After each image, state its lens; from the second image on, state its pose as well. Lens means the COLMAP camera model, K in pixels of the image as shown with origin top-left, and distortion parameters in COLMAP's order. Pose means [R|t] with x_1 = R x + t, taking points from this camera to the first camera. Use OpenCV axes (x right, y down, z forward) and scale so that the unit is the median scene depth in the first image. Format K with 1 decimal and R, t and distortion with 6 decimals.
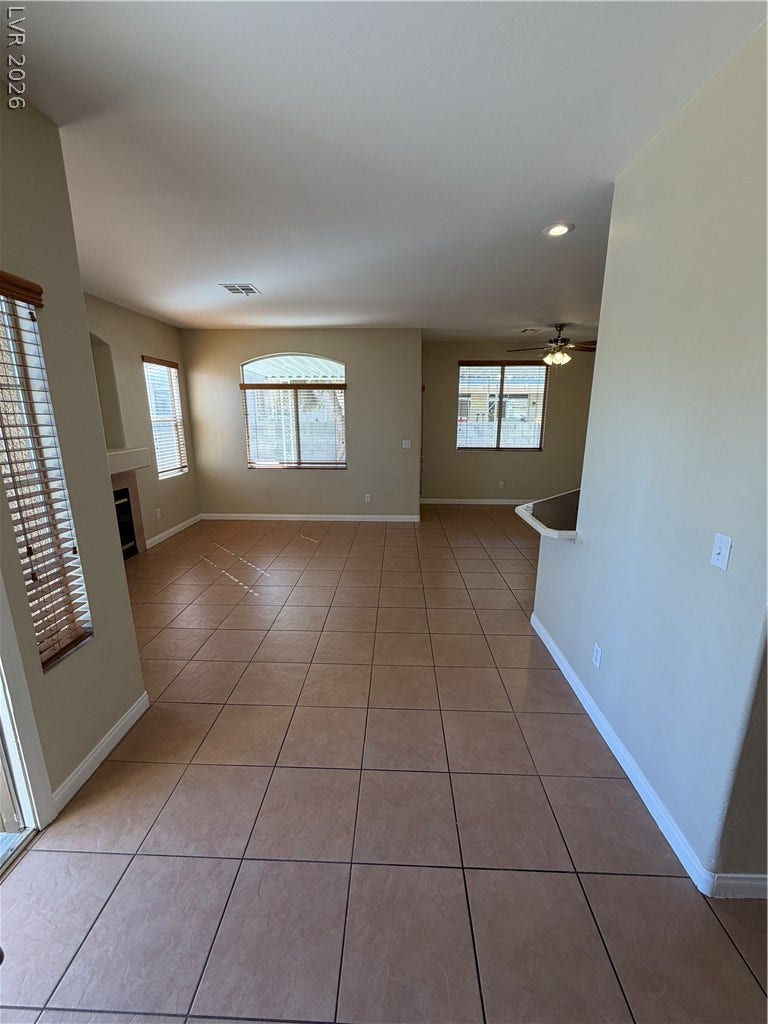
lens RADIAL K [[409.9, 0, 382.9], [0, 409.9, 508.0], [0, 0, 1]] dist [-0.001062, 0.000402]
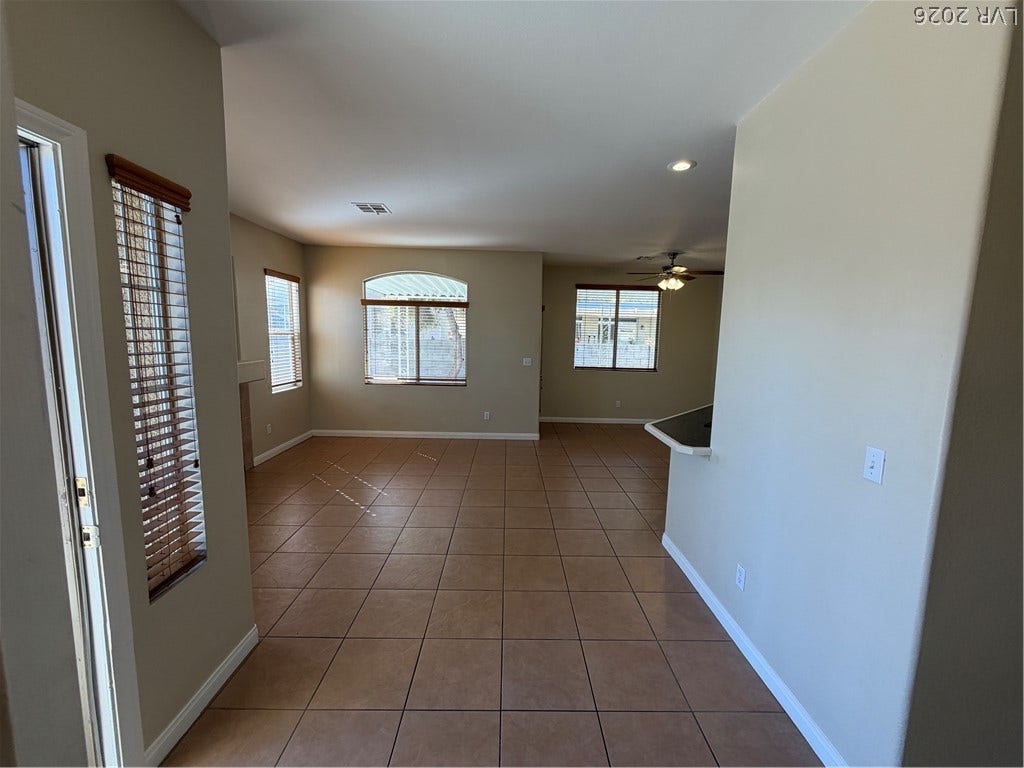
lens RADIAL K [[409.9, 0, 516.1], [0, 409.9, 383.6], [0, 0, 1]] dist [-0.001062, 0.000402]
pose [[0.998187, 0.015439, 0.058178, -0.032125], [-0.009129, 0.994194, -0.107210, 0.006102], [-0.059495, 0.106484, 0.992533, 0.007591]]
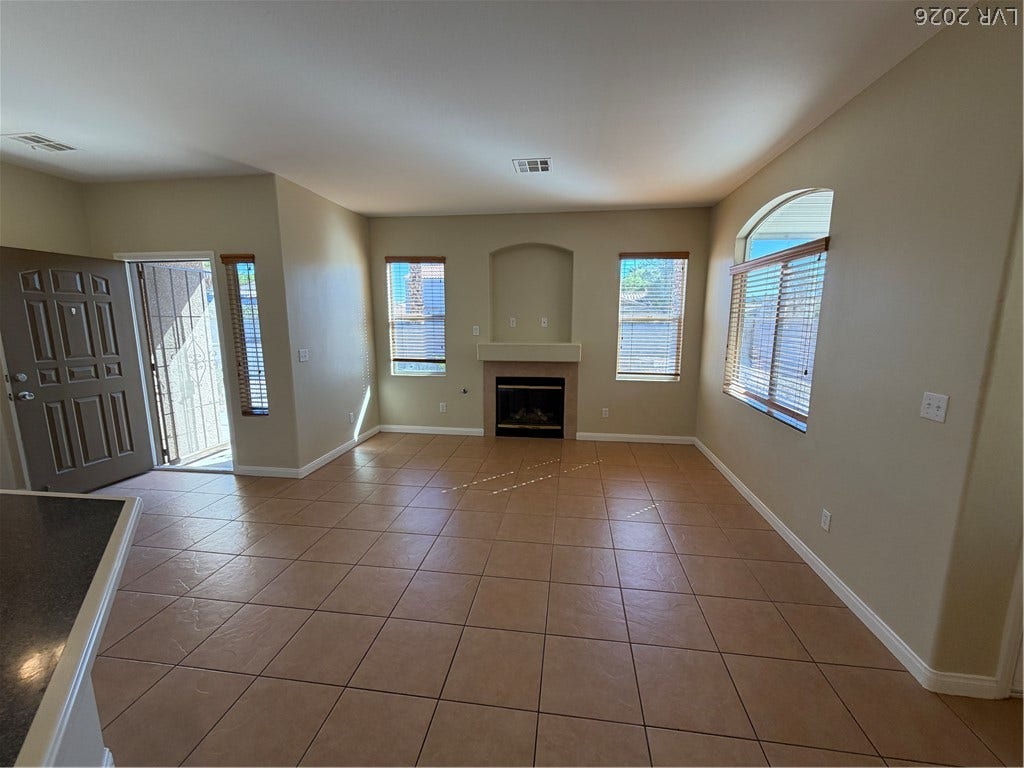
lens RADIAL K [[409.9, 0, 516.1], [0, 409.9, 383.6], [0, 0, 1]] dist [-0.001062, 0.000402]
pose [[-0.099374, 0.158705, -0.982312, 0.447934], [-0.226474, 0.957682, 0.177636, -0.188978], [0.968935, 0.240121, -0.059226, 0.882667]]
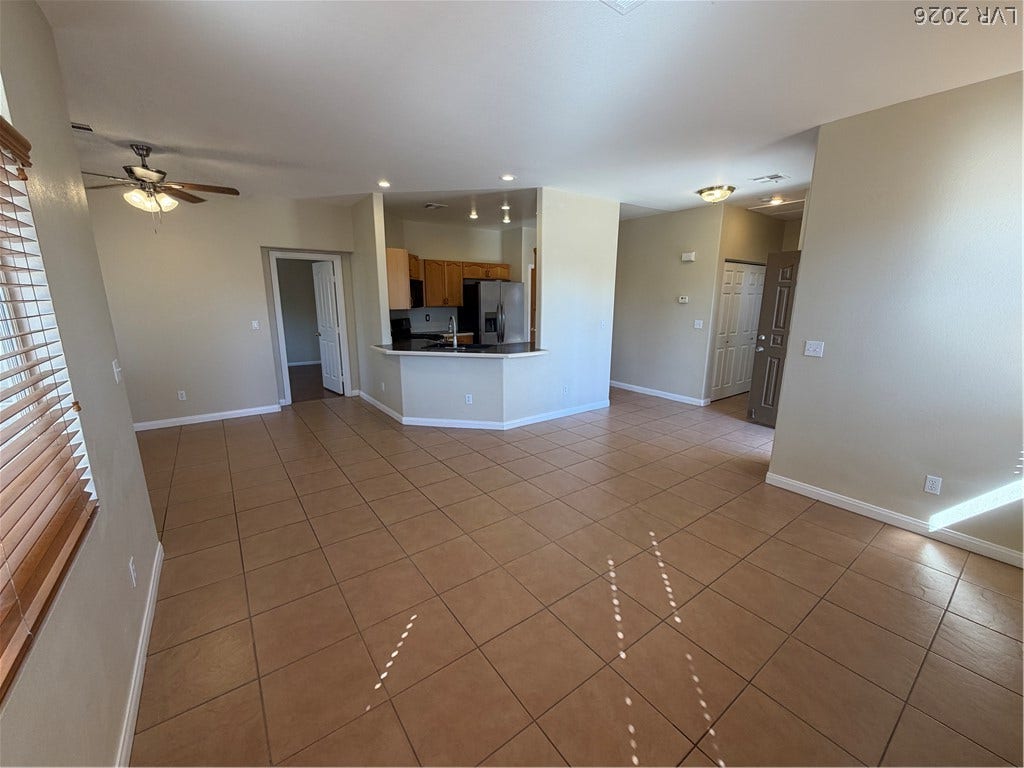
lens RADIAL K [[409.9, 0, 516.1], [0, 409.9, 383.6], [0, 0, 1]] dist [-0.001062, 0.000402]
pose [[-0.626070, -0.169787, 0.761058, -0.510727], [0.170360, 0.922646, 0.345981, -0.252920], [-0.760930, 0.346262, -0.548716, 1.134479]]
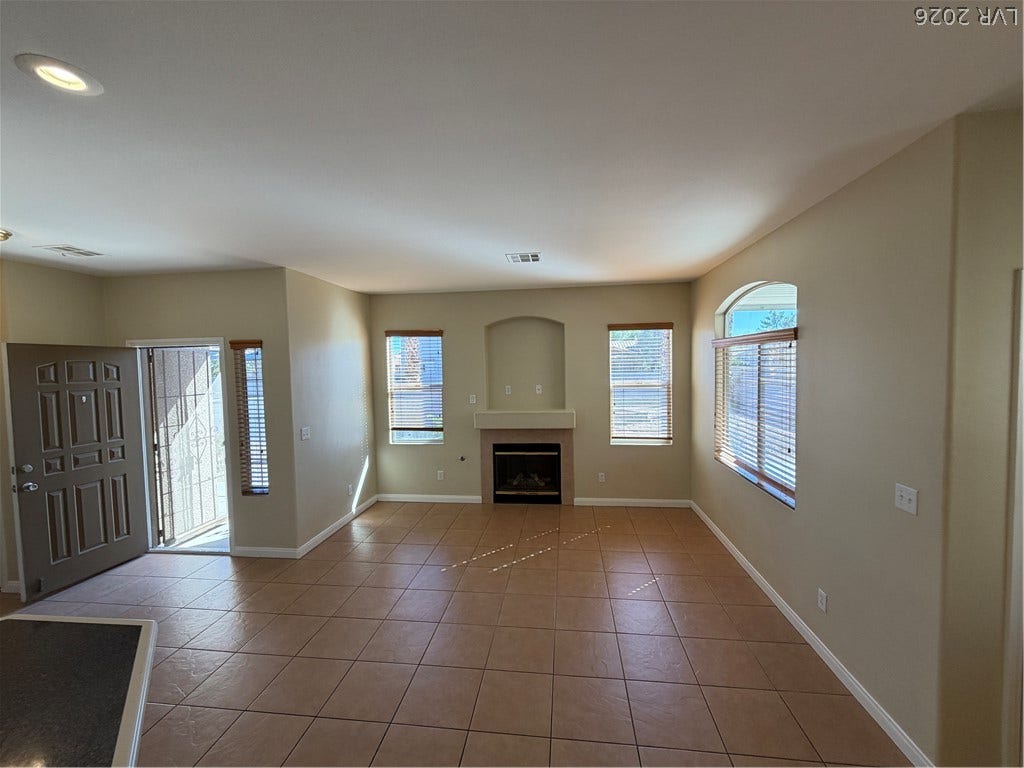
lens RADIAL K [[409.9, 0, 516.1], [0, 409.9, 383.6], [0, 0, 1]] dist [-0.001062, 0.000402]
pose [[-0.084357, 0.048401, -0.995259, 0.470364], [-0.205265, 0.976553, 0.064889, -0.242988], [0.975064, 0.209766, -0.072444, 0.869540]]
